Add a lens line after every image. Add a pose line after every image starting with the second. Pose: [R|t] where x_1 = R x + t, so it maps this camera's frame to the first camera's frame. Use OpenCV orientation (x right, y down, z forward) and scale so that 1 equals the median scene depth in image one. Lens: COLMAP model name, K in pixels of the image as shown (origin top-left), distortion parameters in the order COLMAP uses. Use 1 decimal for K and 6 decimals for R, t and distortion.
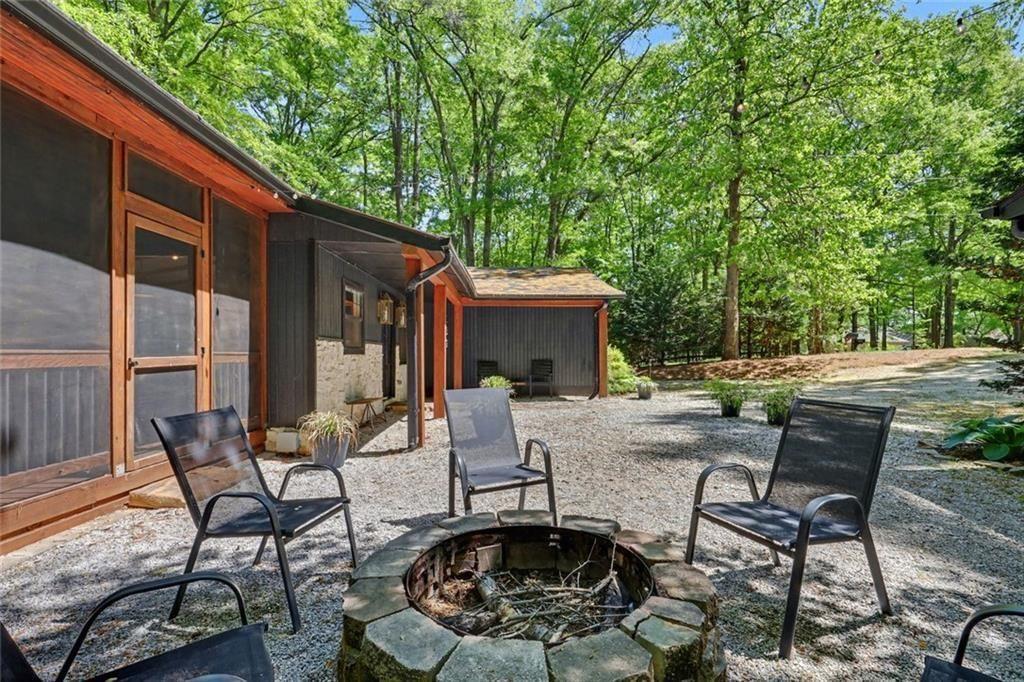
lens RADIAL K [[479.8, 0, 512.0], [0, 479.8, 341.0], [0, 0, 1]] dist [0.000415, -0.000042]
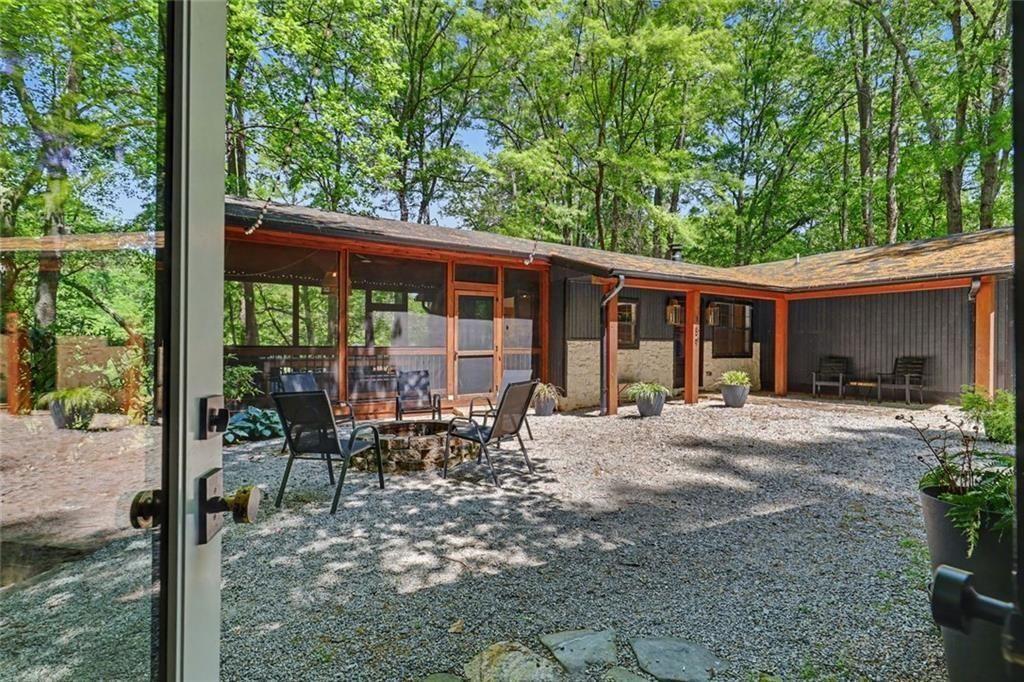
lens RADIAL K [[479.8, 0, 512.0], [0, 479.8, 341.0], [0, 0, 1]] dist [0.000415, -0.000042]
pose [[0.509238, -0.003427, -0.860619, 1.118623], [0.020585, 0.999754, 0.008200, -0.022586], [0.860380, -0.021891, 0.509183, 0.023919]]
